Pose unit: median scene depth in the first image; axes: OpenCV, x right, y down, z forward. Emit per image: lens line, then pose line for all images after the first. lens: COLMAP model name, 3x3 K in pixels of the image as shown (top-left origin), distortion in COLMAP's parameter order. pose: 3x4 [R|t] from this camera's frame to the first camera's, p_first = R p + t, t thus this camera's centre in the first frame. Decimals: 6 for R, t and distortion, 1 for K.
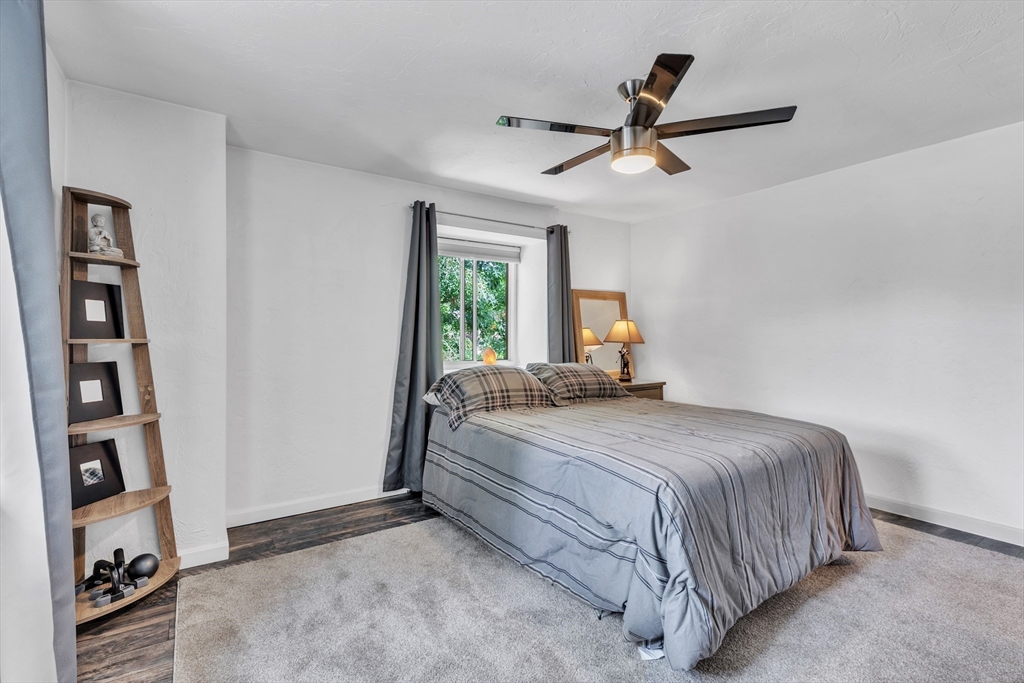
lens RADIAL K [[463.8, 0, 507.2], [0, 463.8, 337.2], [0, 0, 1]] dist [0.004562, -0.000119]
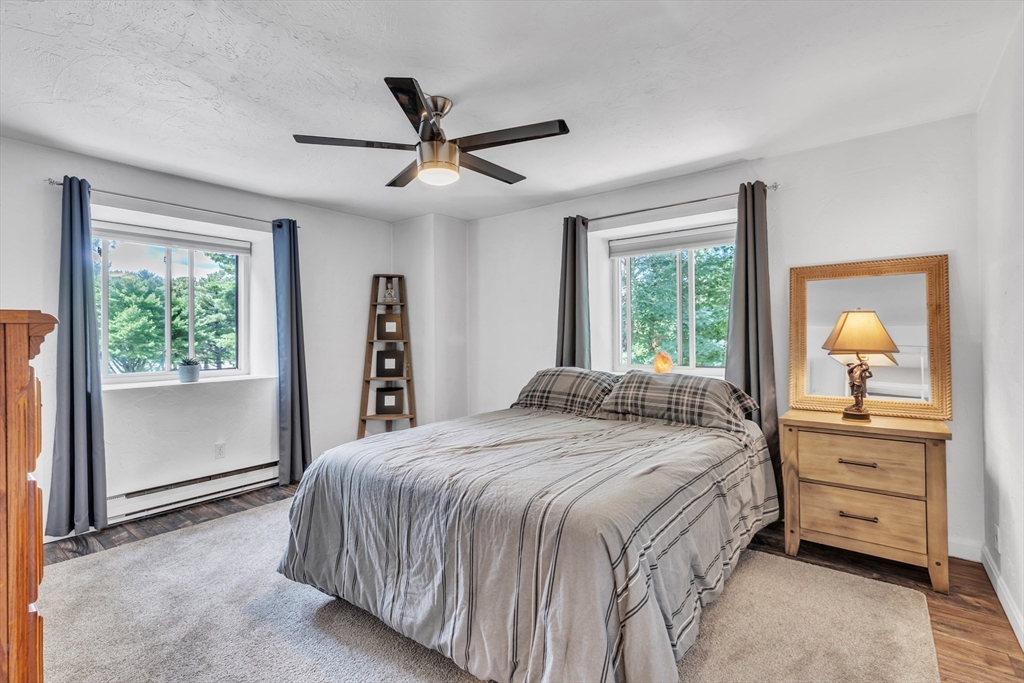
lens RADIAL K [[463.8, 0, 507.2], [0, 463.8, 337.2], [0, 0, 1]] dist [0.004562, -0.000119]
pose [[0.313866, 0.001187, -0.949467, 0.848138], [0.001221, 0.999998, 0.001654, -0.007062], [0.949467, -0.001679, 0.313864, 0.526826]]
